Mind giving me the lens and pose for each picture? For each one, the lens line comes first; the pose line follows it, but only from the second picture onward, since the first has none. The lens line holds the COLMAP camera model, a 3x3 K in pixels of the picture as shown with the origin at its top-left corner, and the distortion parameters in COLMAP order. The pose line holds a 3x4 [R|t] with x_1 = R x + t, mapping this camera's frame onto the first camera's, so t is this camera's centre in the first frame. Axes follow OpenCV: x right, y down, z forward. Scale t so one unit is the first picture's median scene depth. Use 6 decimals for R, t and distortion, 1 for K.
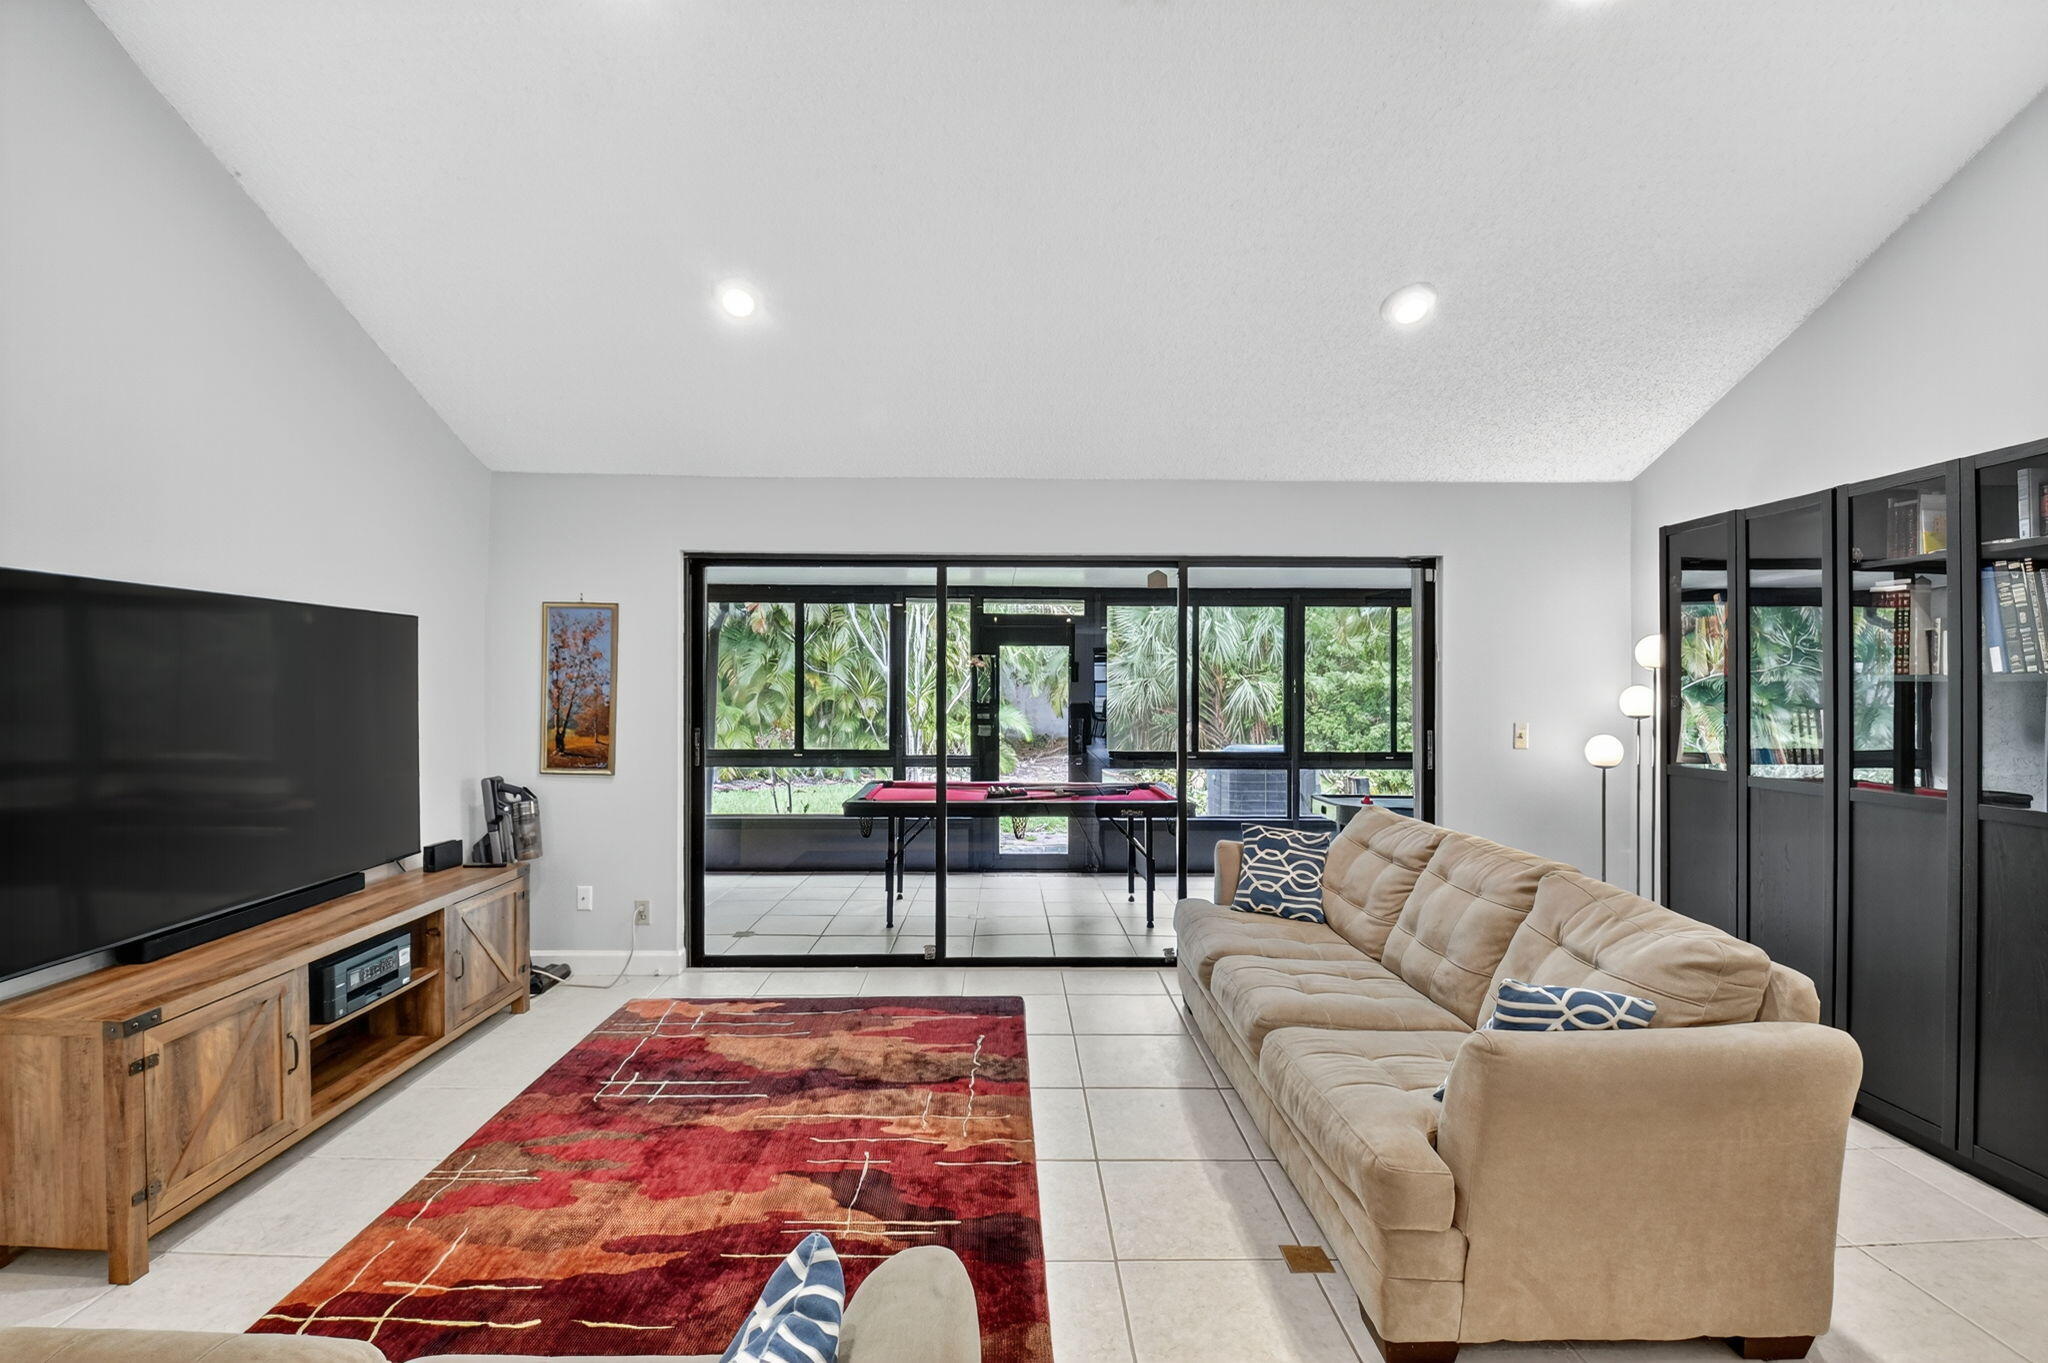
lens RADIAL K [[911.4, 0, 1022.0], [0, 911.4, 672.8], [0, 0, 1]] dist [0.000236, -0.013344]
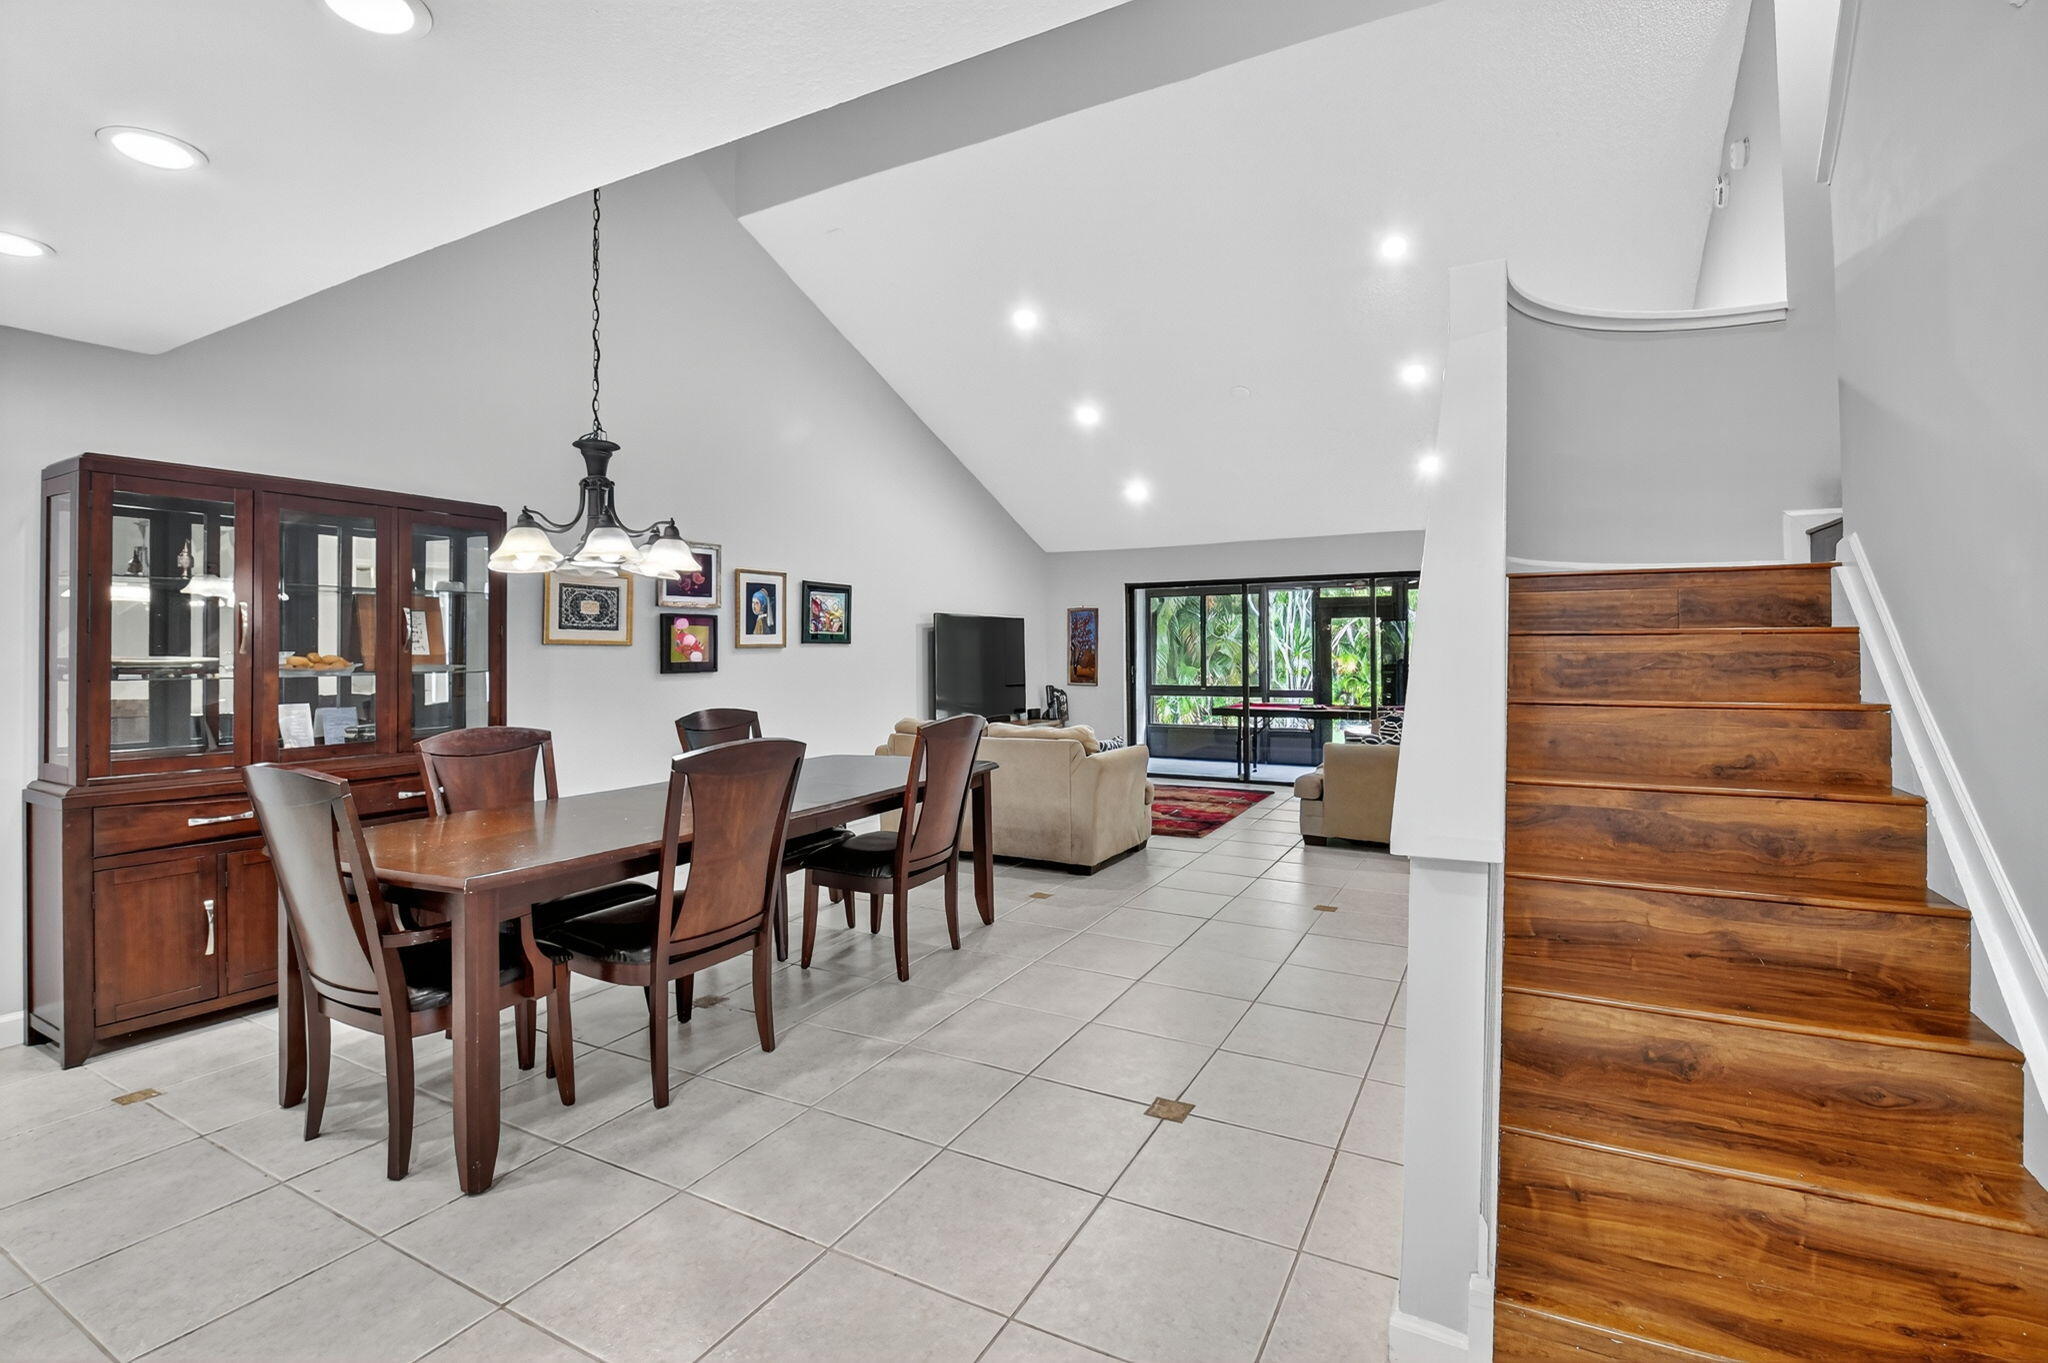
lens RADIAL K [[909.1, 0, 1041.4], [0, 909.1, 646.7], [0, 0, 1]] dist [0.000054, -0.014546]
pose [[0.878802, -0.011631, -0.477044, 0.560715], [0.015639, 0.999868, 0.004433, 0.006026], [0.476929, -0.011356, 0.878868, -1.156456]]
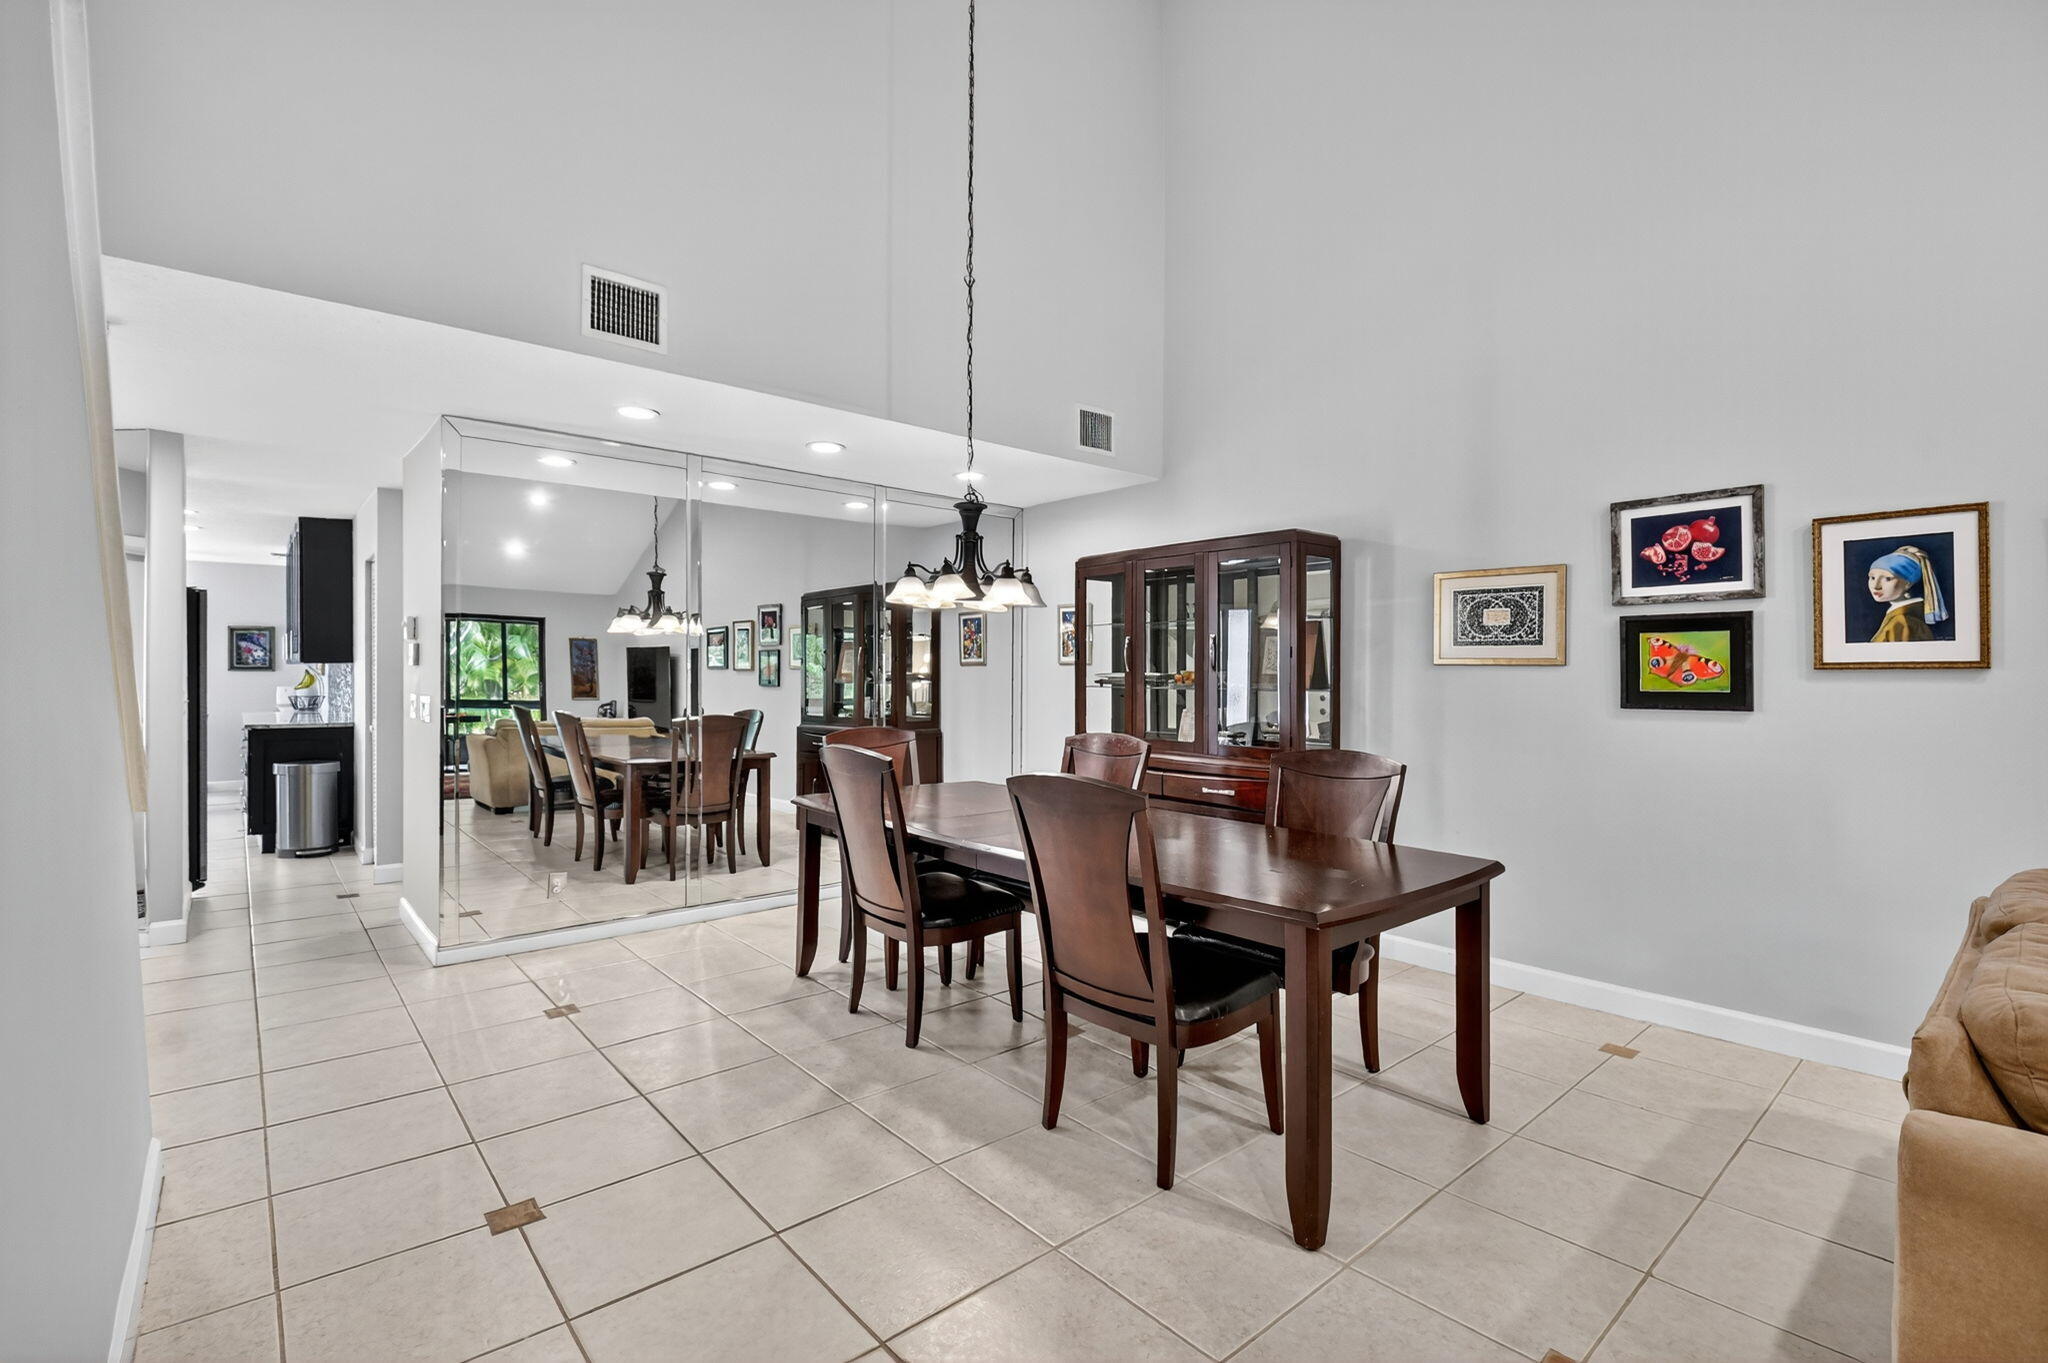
lens RADIAL K [[911.4, 0, 1022.0], [0, 911.4, 672.8], [0, 0, 1]] dist [0.000236, -0.013344]
pose [[-0.765490, -0.006964, -0.643410, 0.438956], [-0.000942, 0.999952, -0.009702, 0.019147], [0.643447, -0.006820, -0.765460, 0.131402]]
